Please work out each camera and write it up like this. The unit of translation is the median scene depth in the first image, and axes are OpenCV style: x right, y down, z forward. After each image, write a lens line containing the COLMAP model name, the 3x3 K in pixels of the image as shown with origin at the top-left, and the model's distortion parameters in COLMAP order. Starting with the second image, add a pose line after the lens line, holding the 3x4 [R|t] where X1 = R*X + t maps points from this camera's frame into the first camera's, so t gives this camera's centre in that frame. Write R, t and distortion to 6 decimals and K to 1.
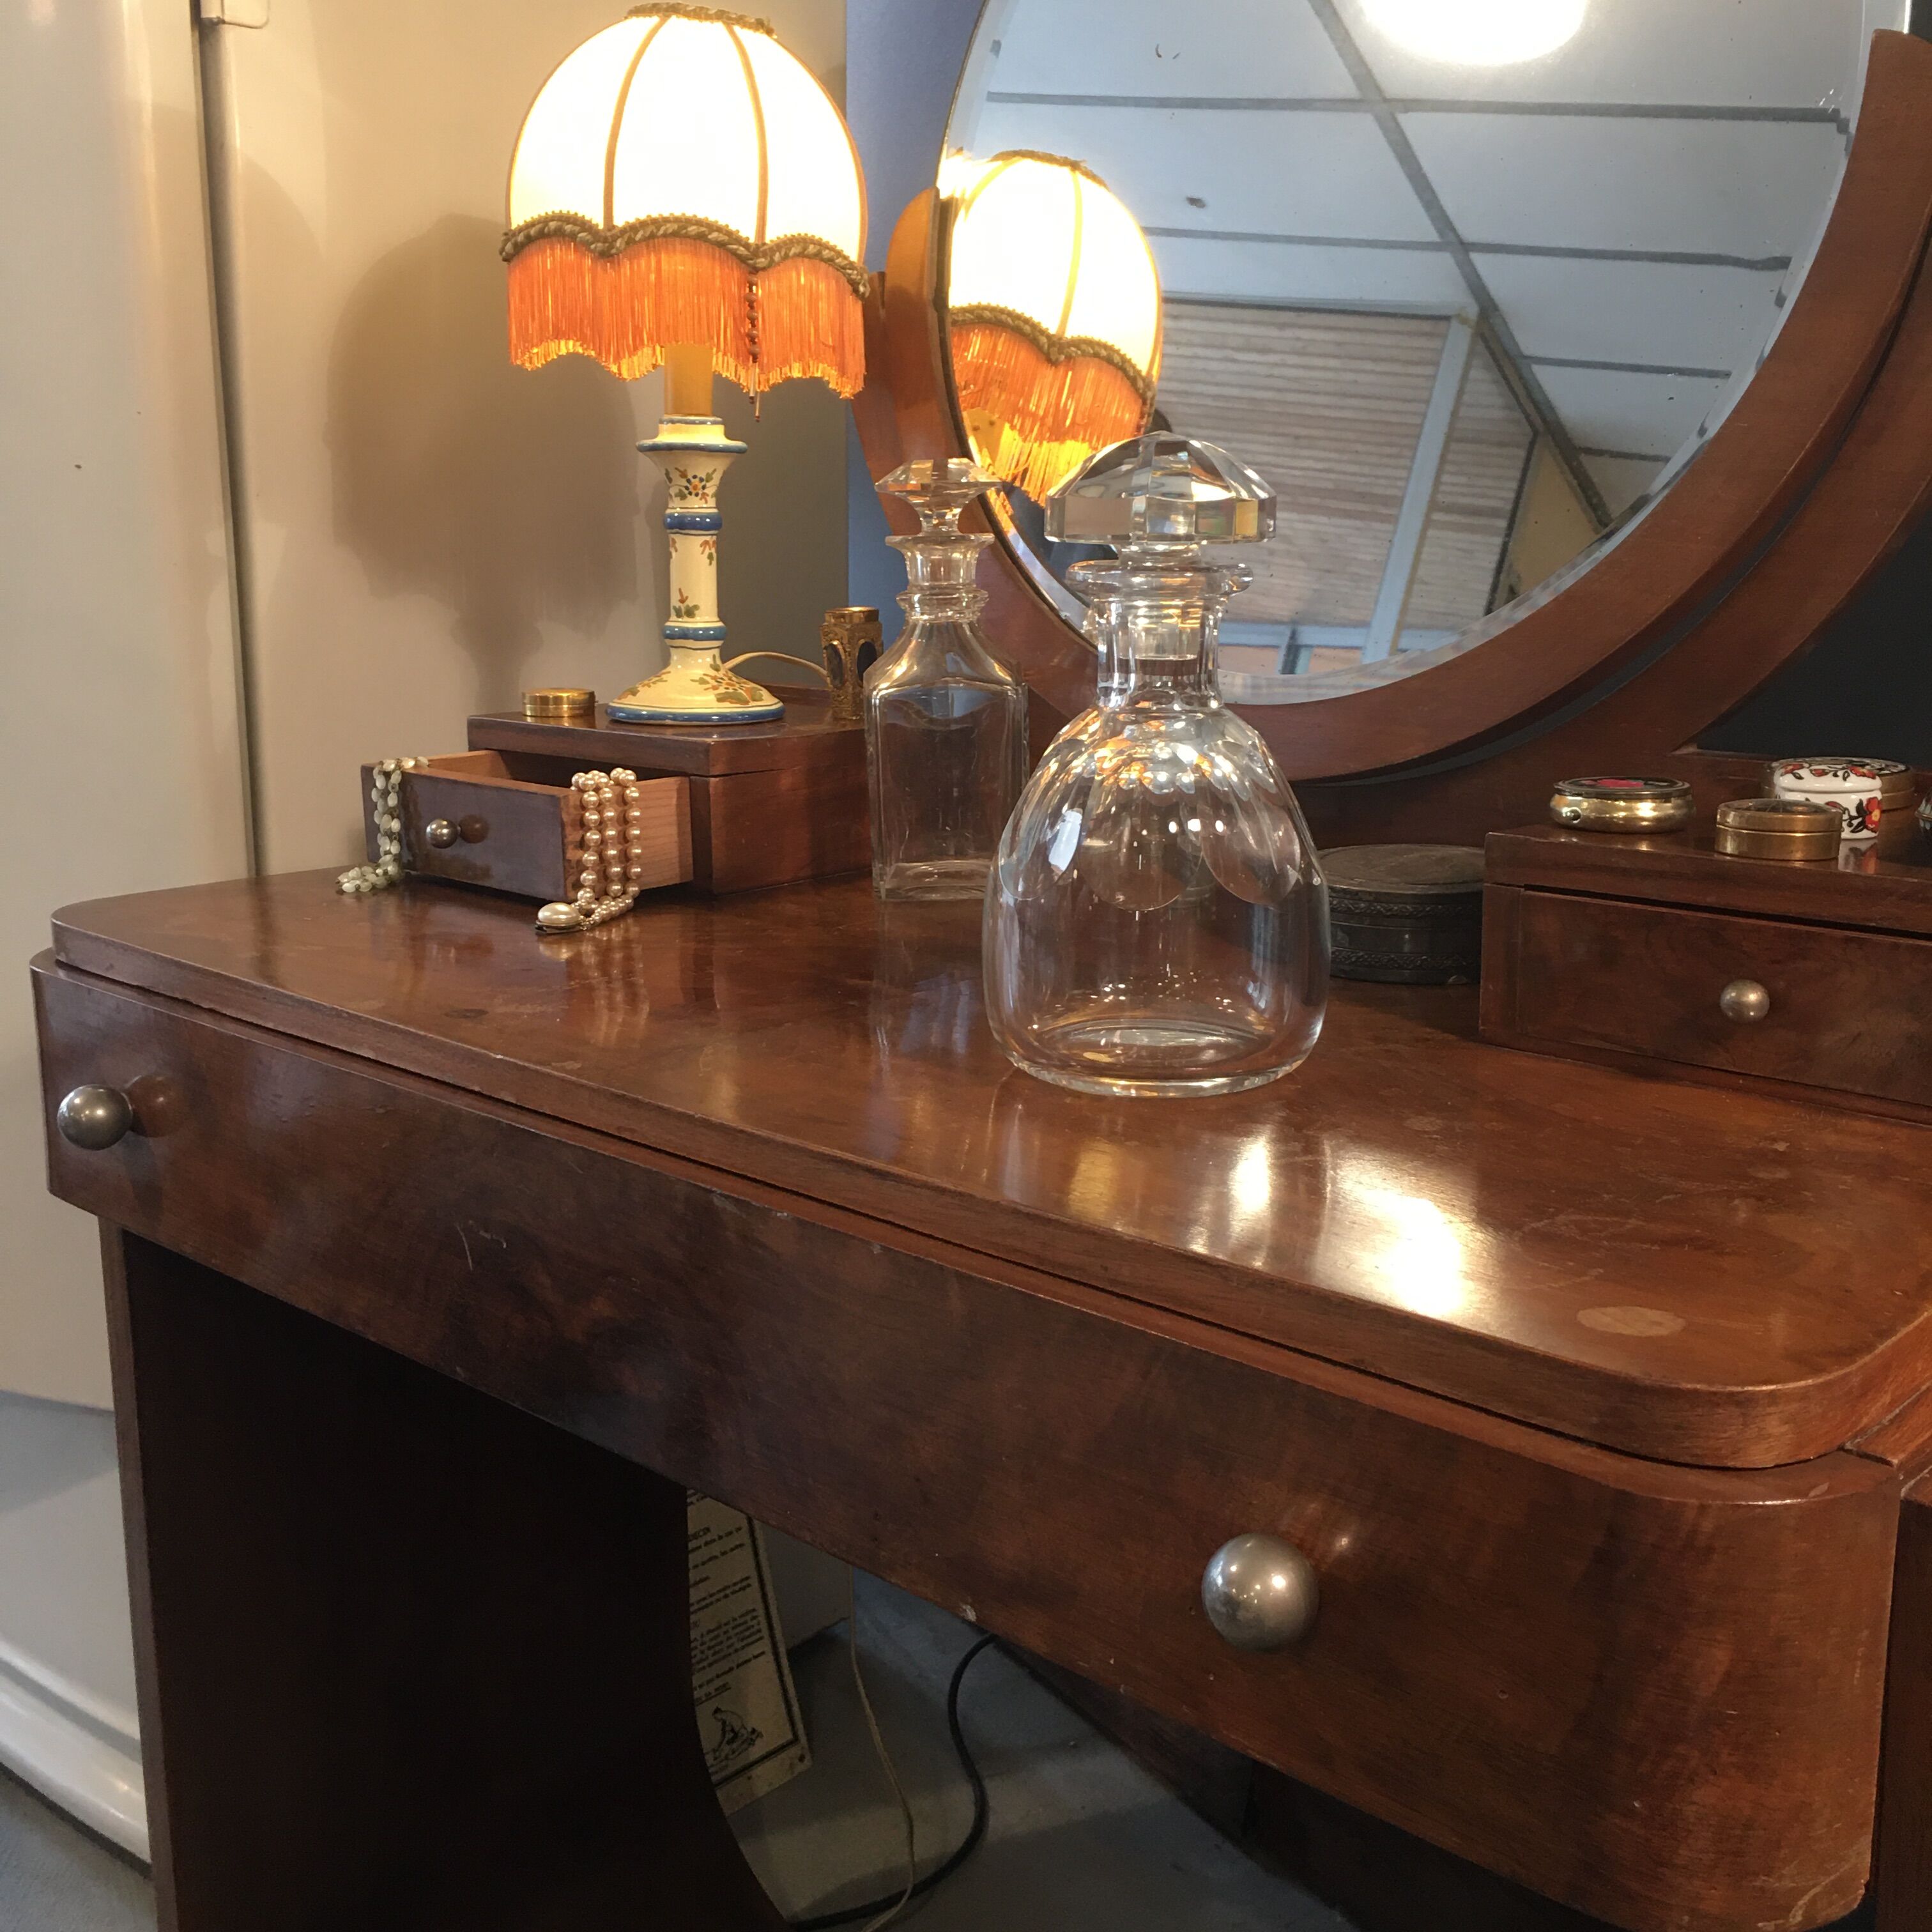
lens RADIAL K [[2199.9, 0, 977.1], [0, 2199.9, 942.9], [0, 0, 1]] dist [0.056905, 0.000000]
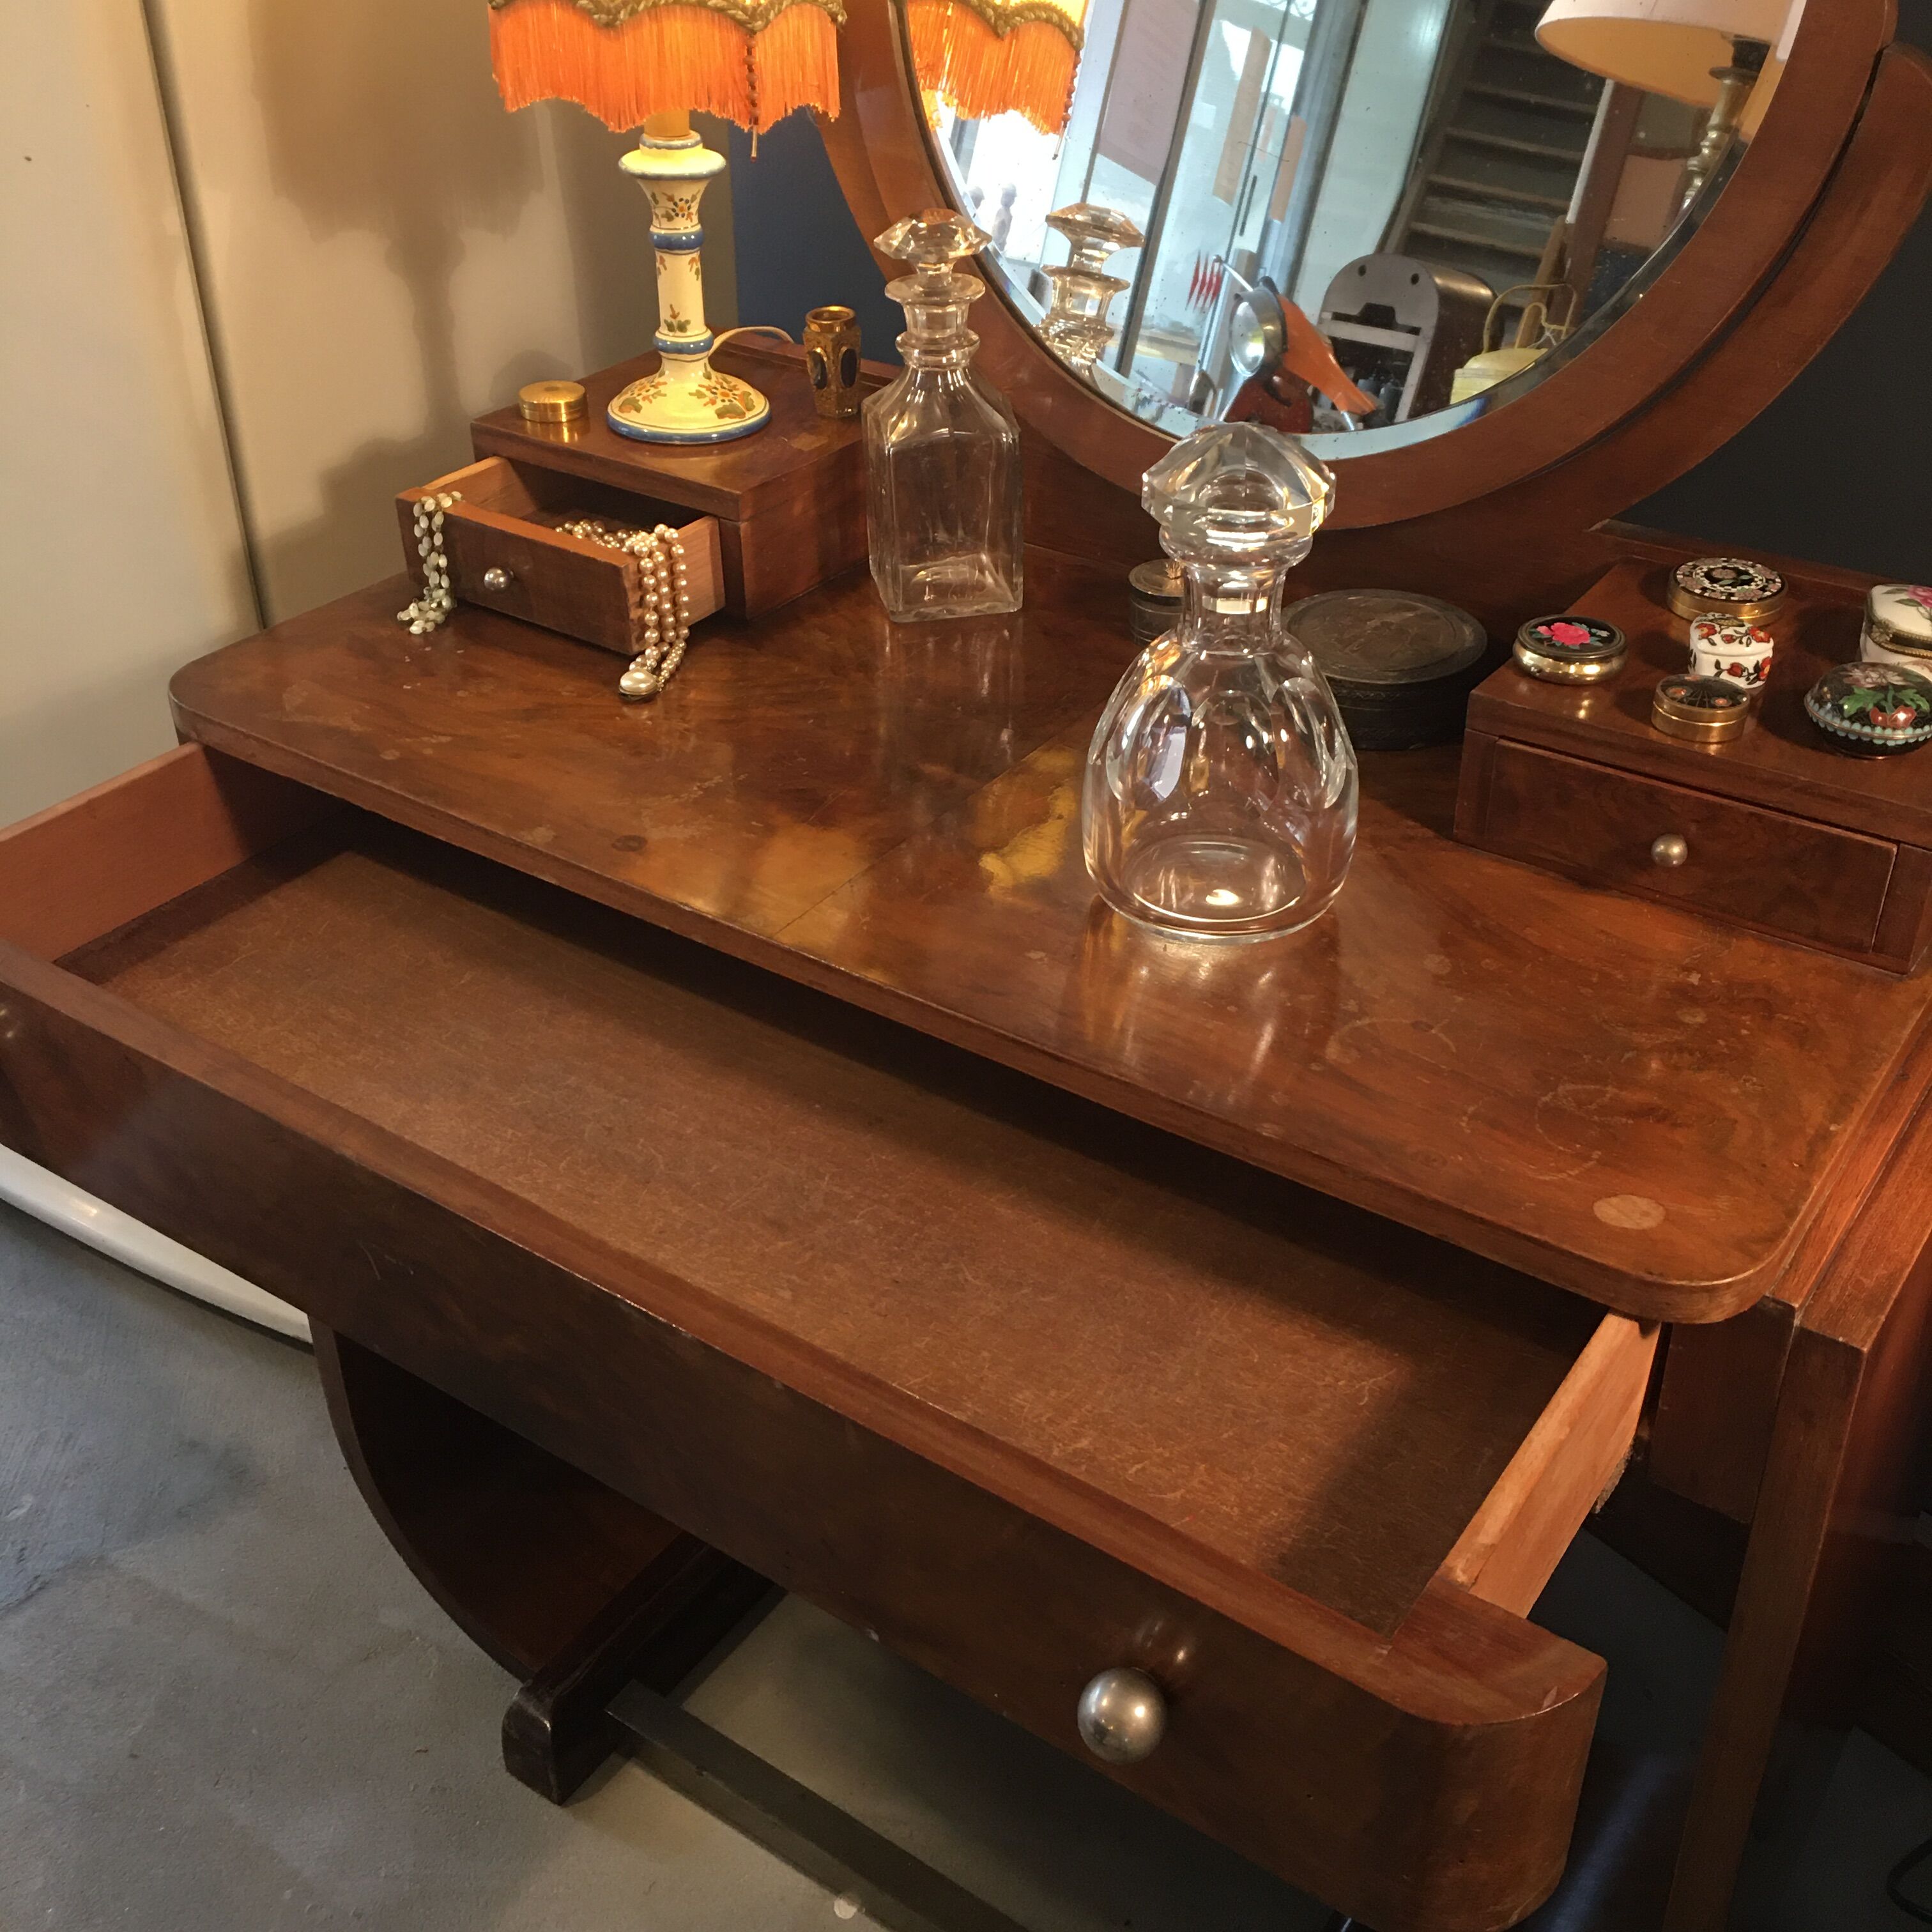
lens RADIAL K [[2199.9, 0, 974.4], [0, 2199.9, 945.5], [0, 0, 1]] dist [0.056905, 0.000000]
pose [[0.989733, -0.077942, 0.119806, -0.182718], [0.029749, 0.932206, 0.360703, -0.326084], [-0.139798, -0.353436, 0.924954, -0.152786]]
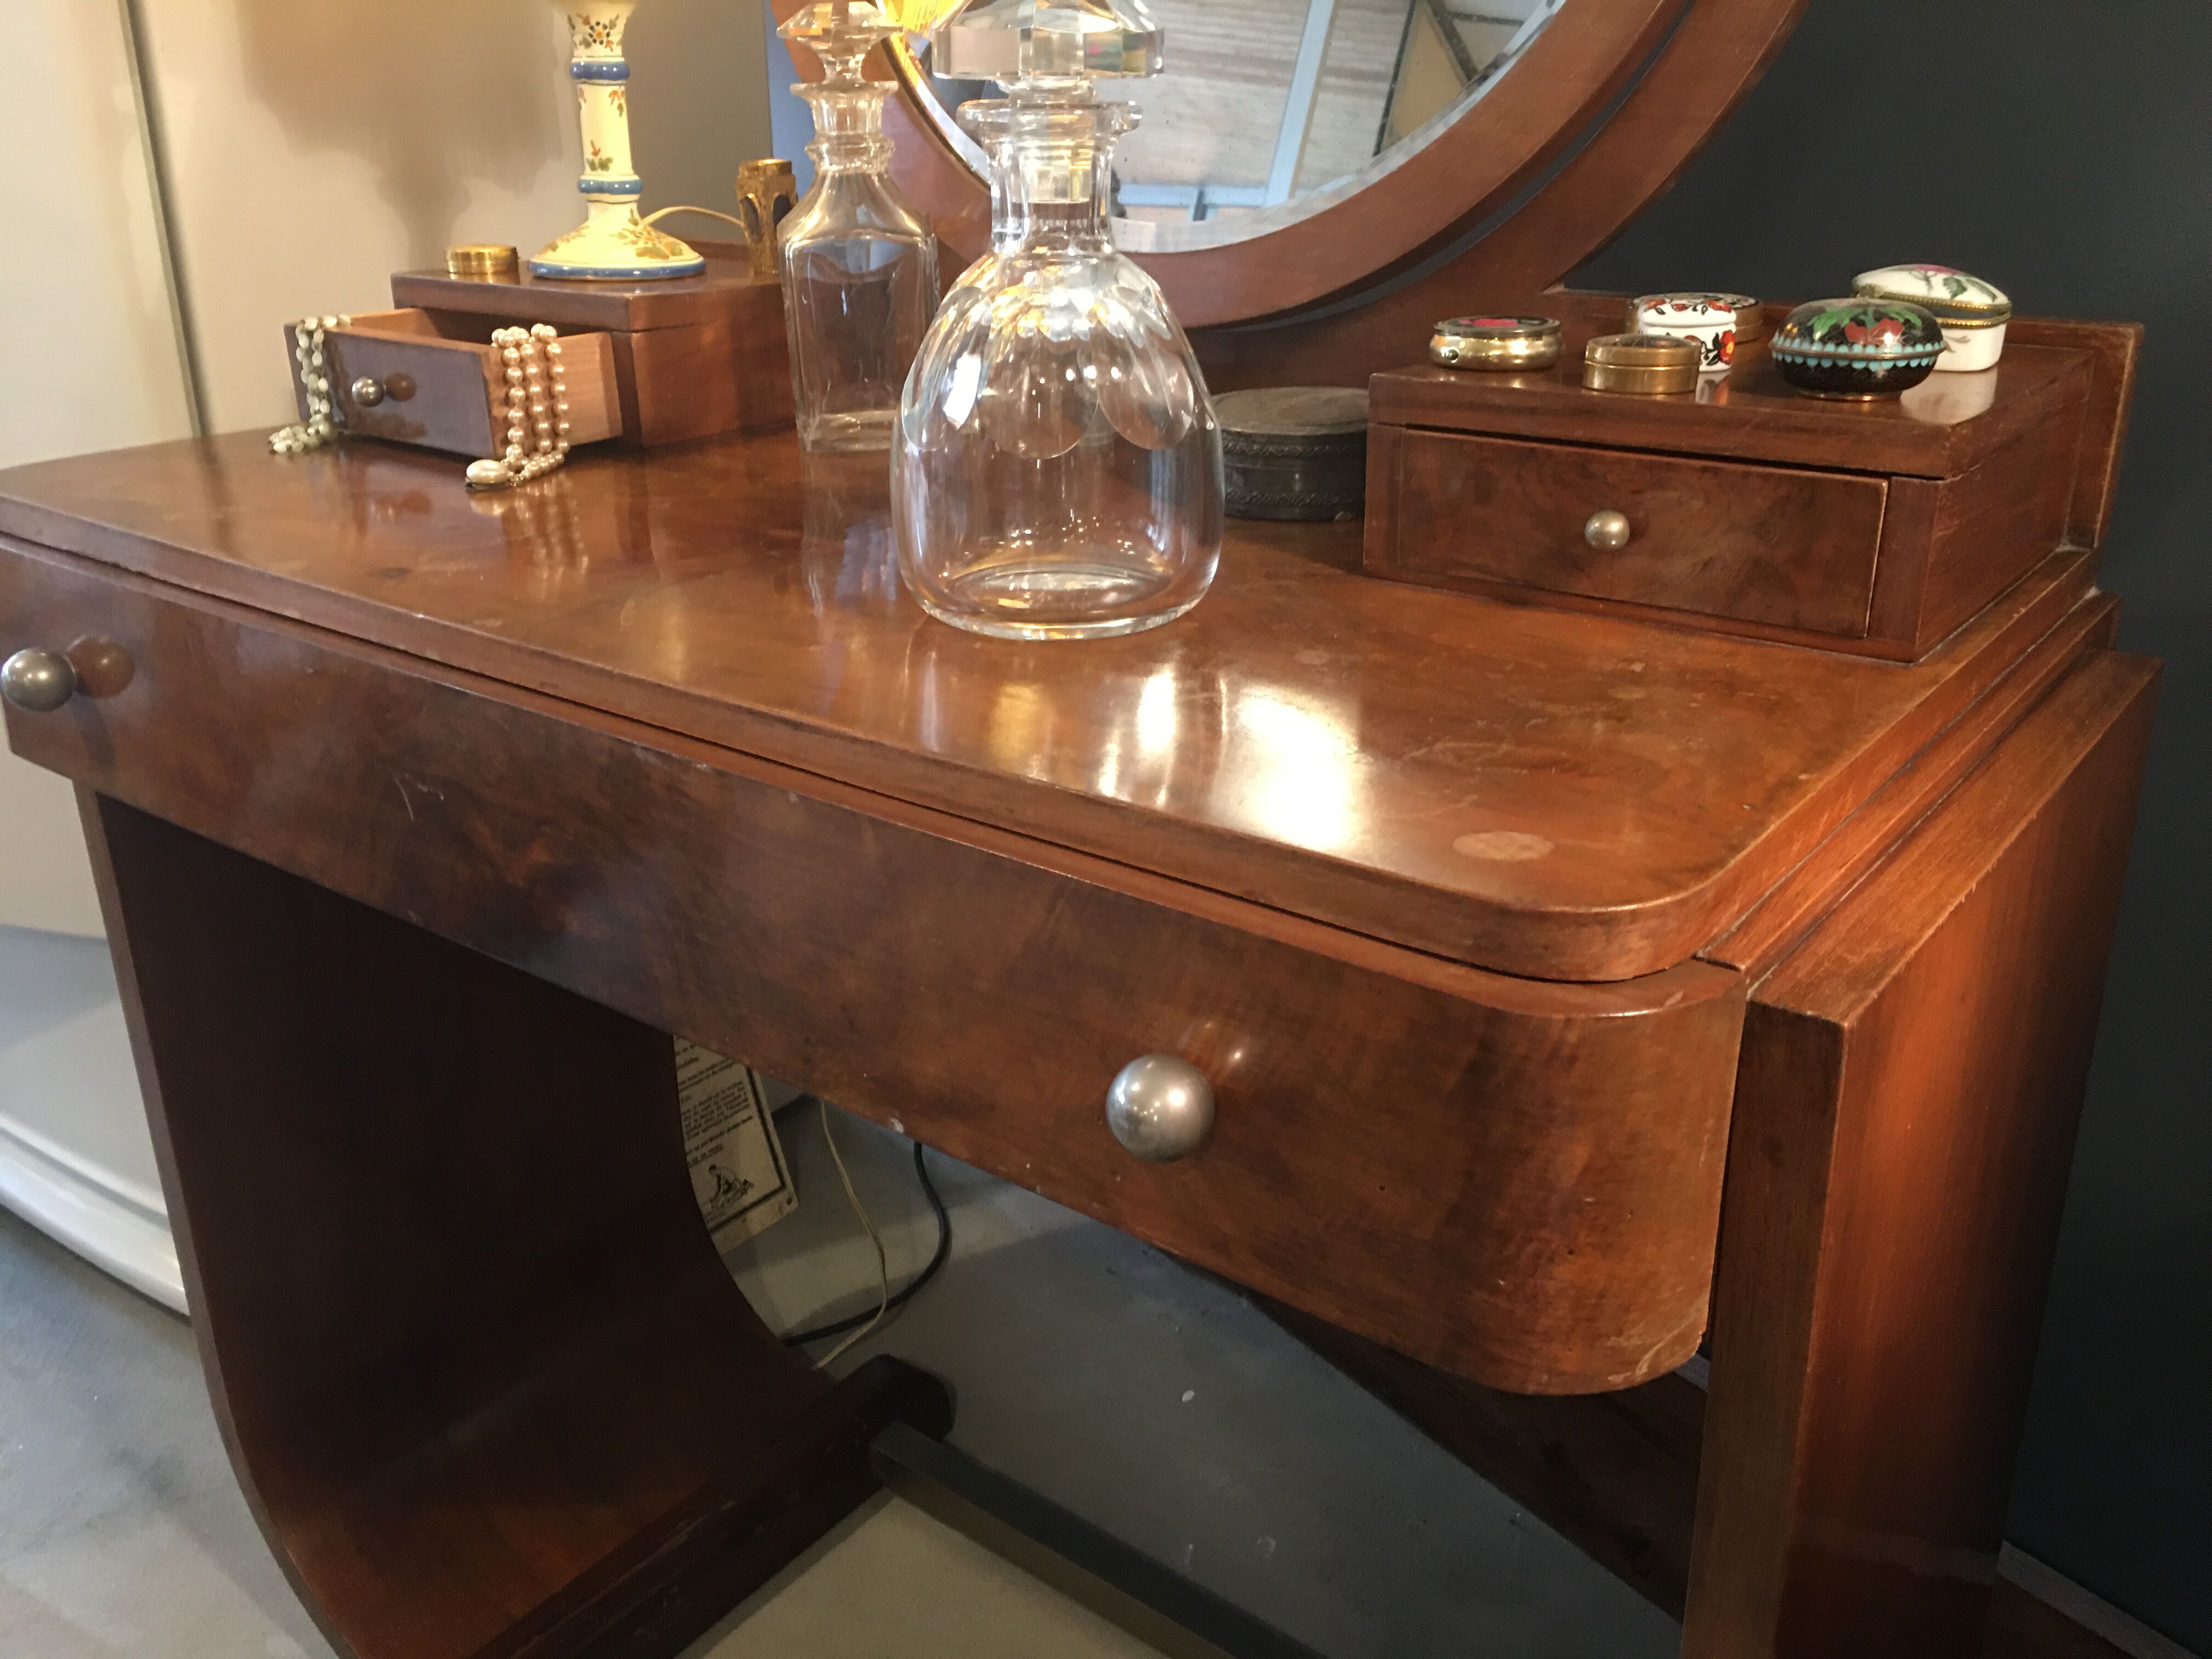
lens RADIAL K [[1885.9, 0, 1105.3], [0, 1885.9, 813.1], [0, 0, 1]] dist [0.089172, -0.127484]
pose [[0.995641, -0.039280, 0.084590, 0.018145], [0.024078, 0.984496, 0.173747, -0.003549], [-0.090104, -0.170953, 0.981151, 0.079831]]
